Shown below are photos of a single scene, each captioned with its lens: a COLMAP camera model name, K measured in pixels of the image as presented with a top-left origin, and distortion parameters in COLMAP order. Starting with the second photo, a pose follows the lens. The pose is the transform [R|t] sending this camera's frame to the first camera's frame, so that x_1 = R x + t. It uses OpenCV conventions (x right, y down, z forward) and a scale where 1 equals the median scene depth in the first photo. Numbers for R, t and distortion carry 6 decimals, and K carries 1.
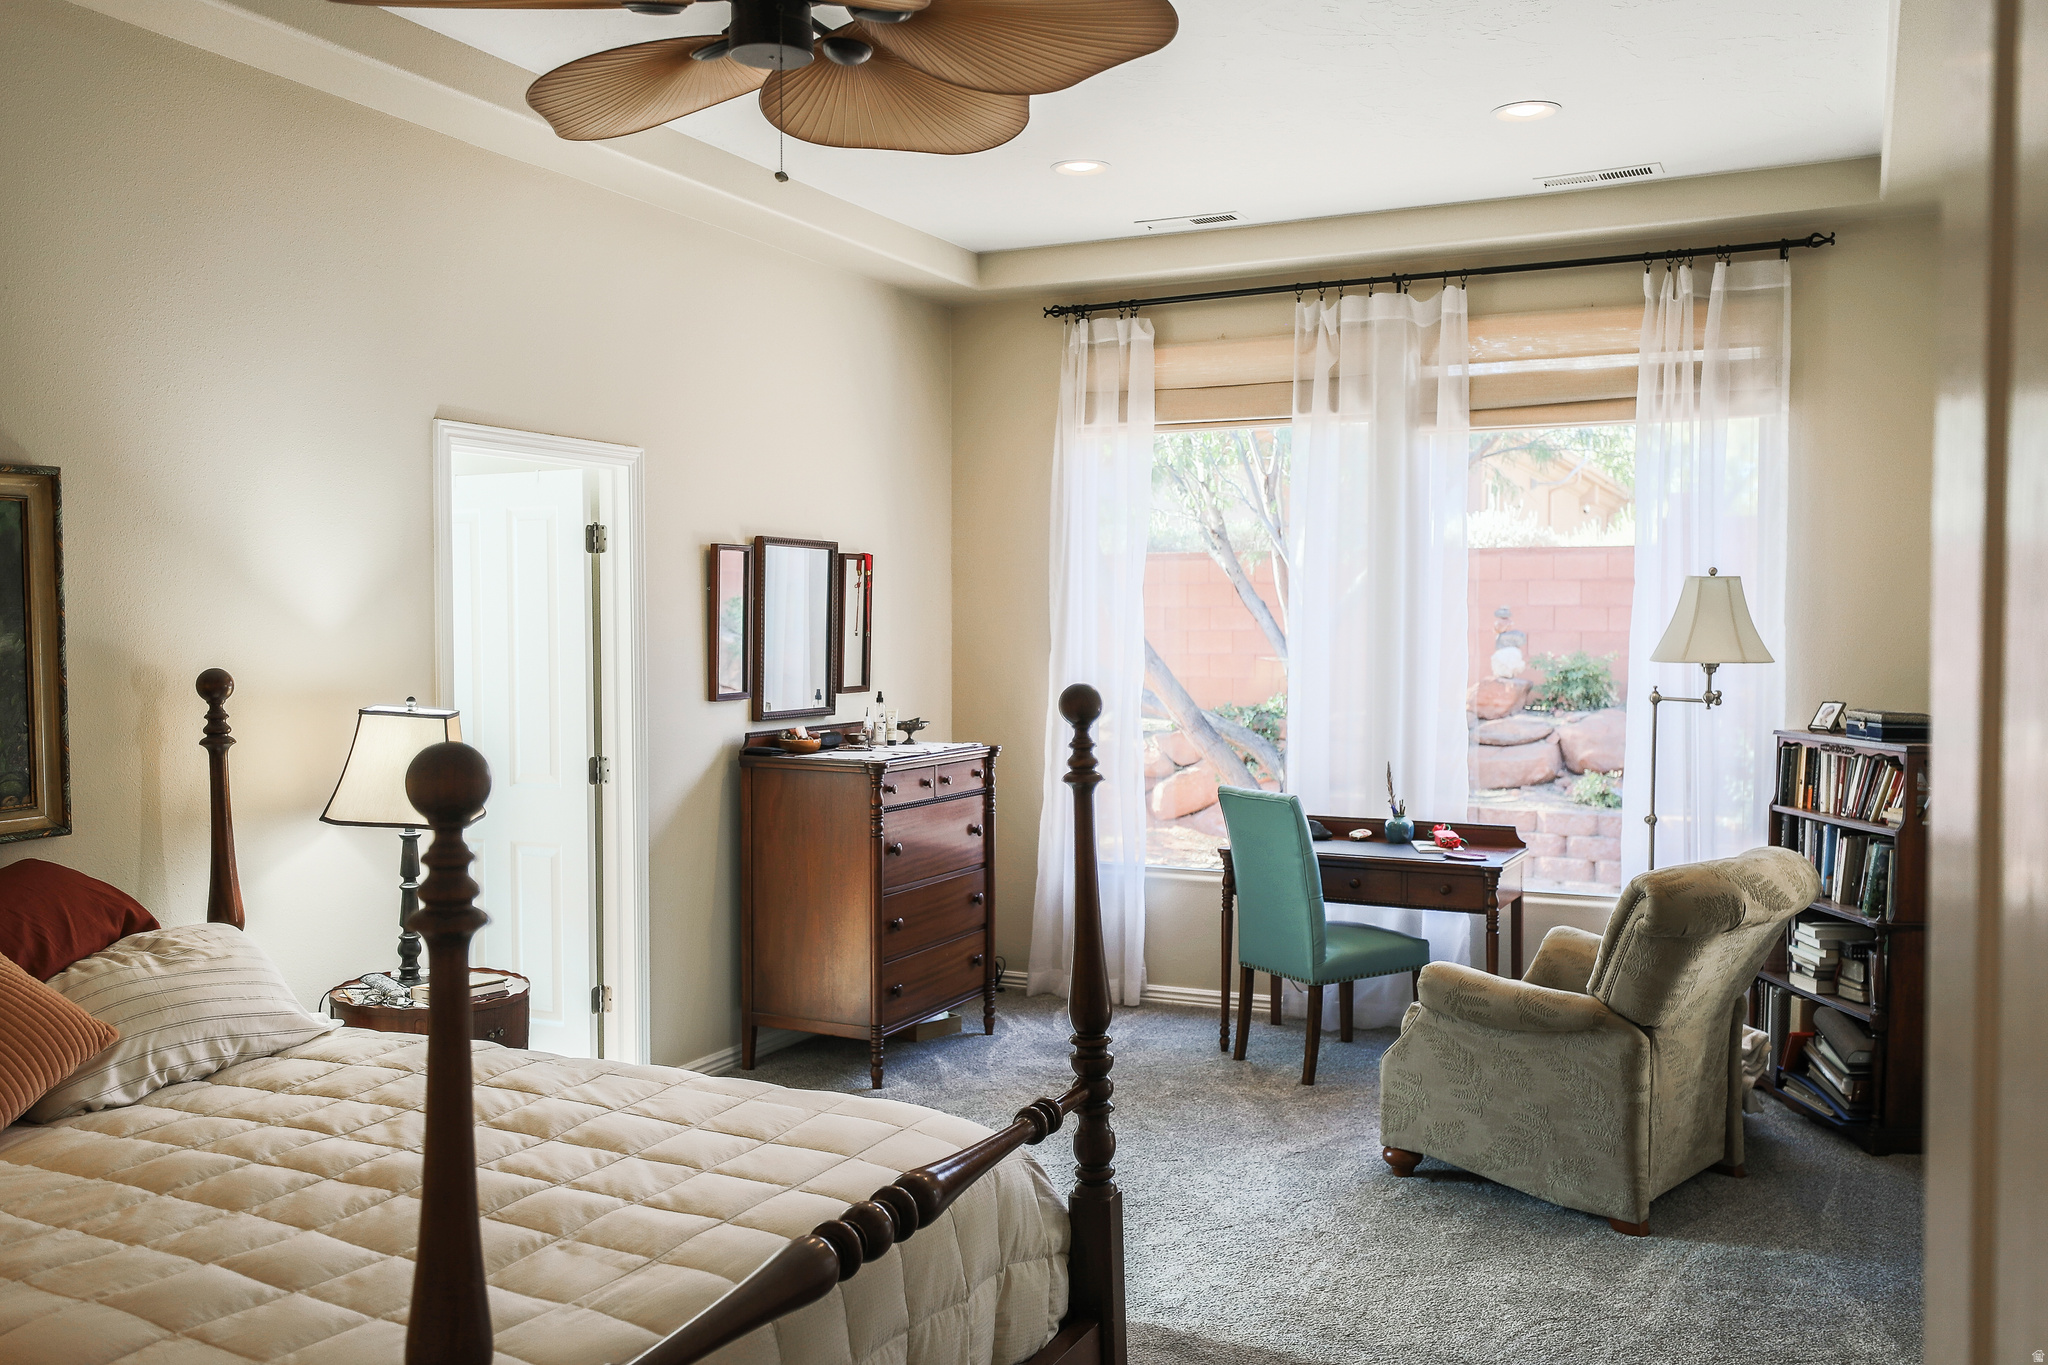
lens RADIAL K [[1742.4, 0, 1024.0], [0, 1742.4, 682.5], [0, 0, 1]] dist [-0.063560, 0.213834]
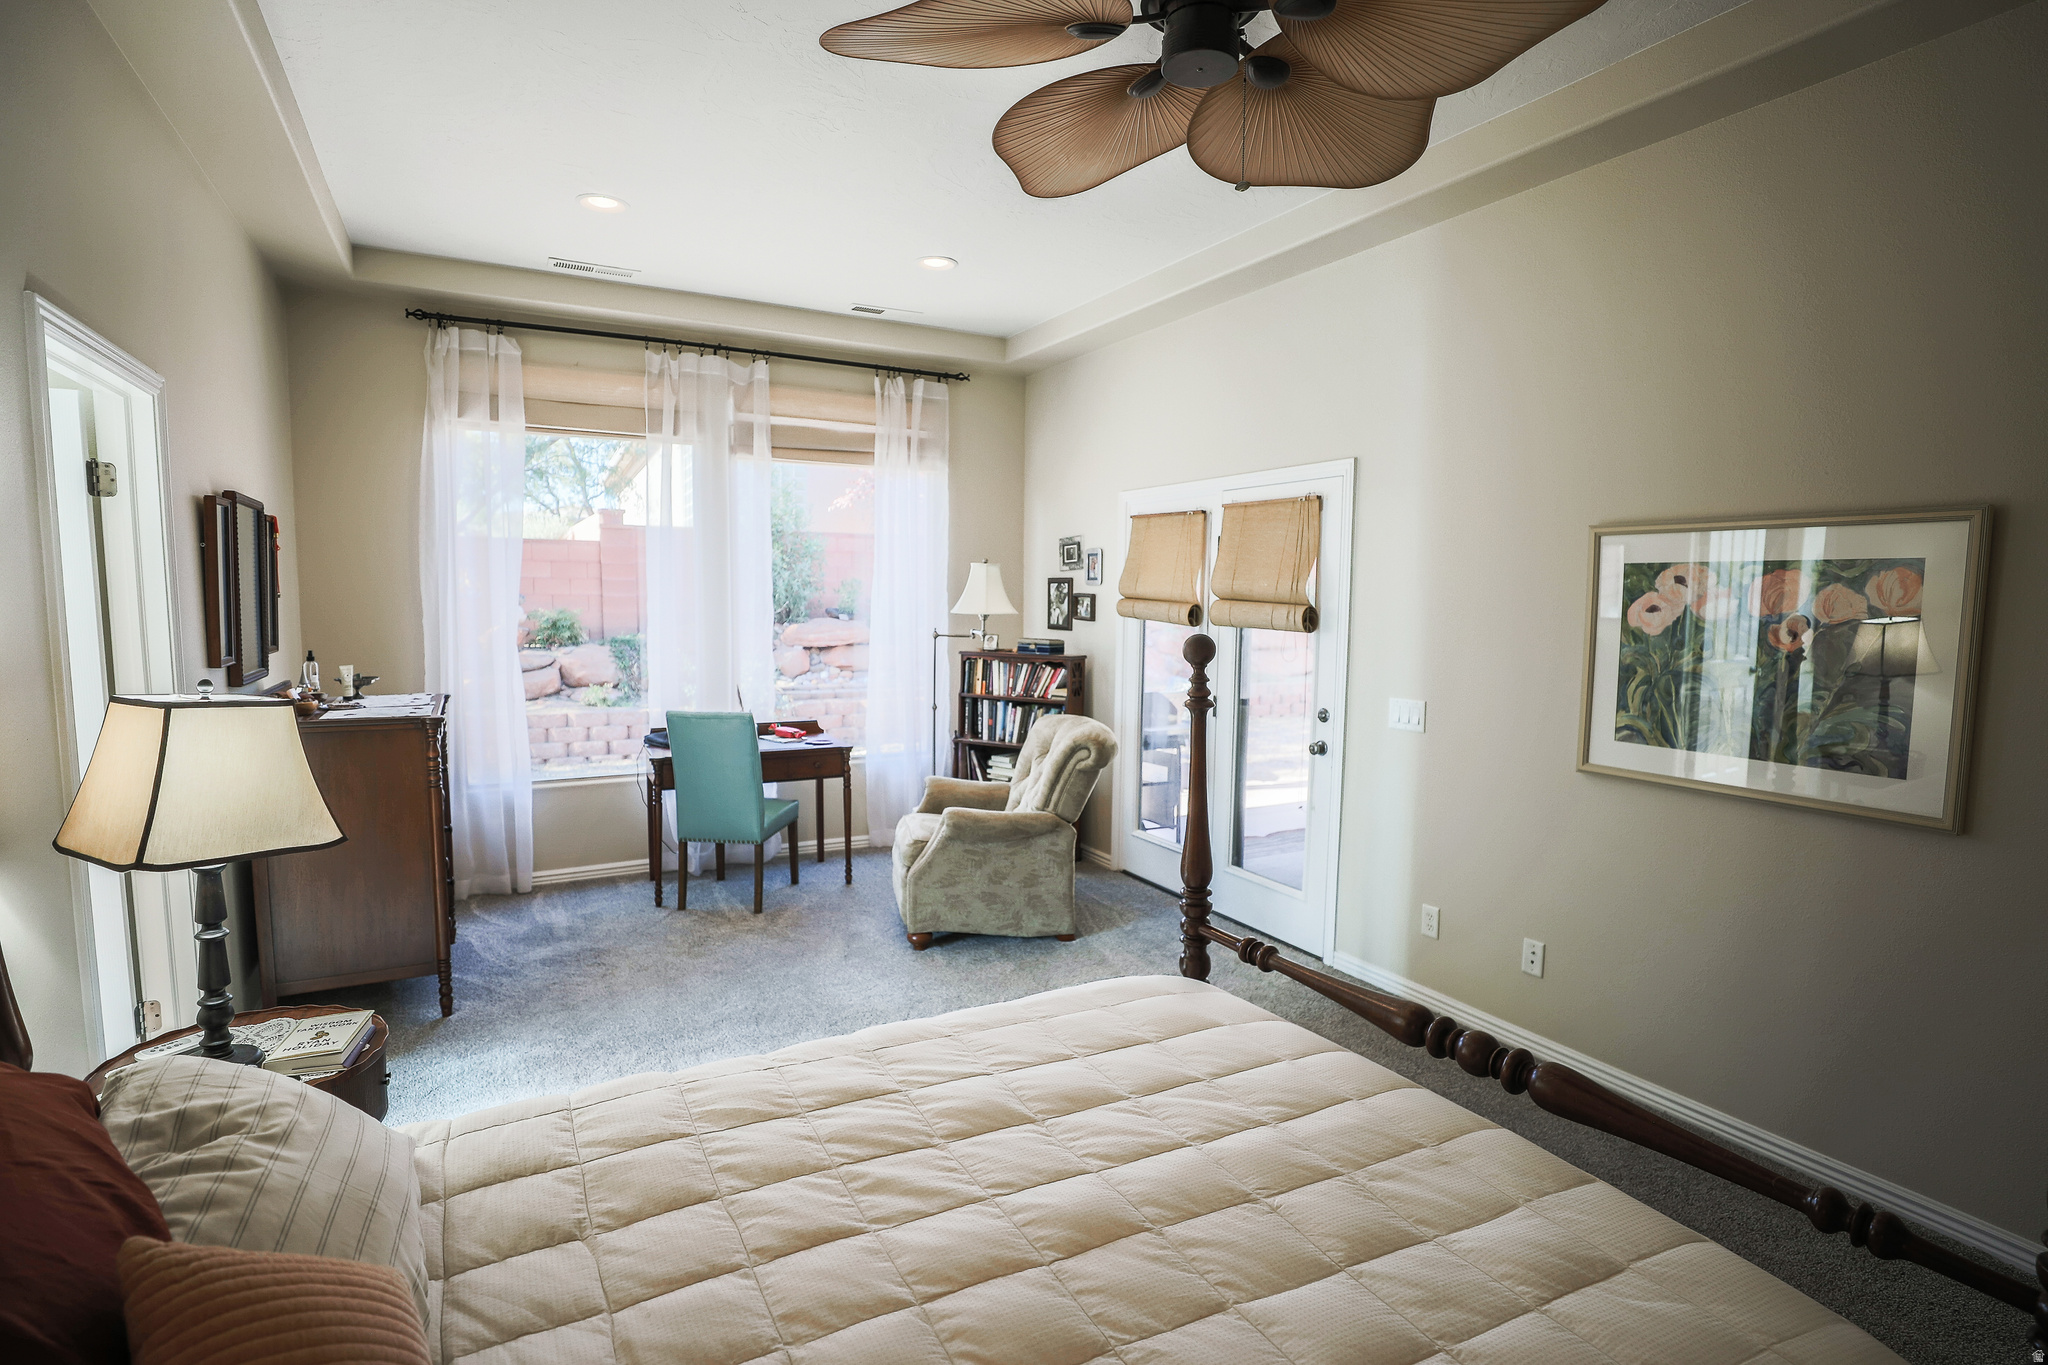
lens RADIAL K [[994.6, 0, 1024.0], [0, 994.6, 682.5], [0, 0, 1]] dist [-0.022355, -0.000132]
pose [[0.575616, -0.066897, 0.814979, -0.342317], [0.019232, 0.997480, 0.068294, -0.008350], [-0.817494, -0.023637, 0.575452, 0.334982]]
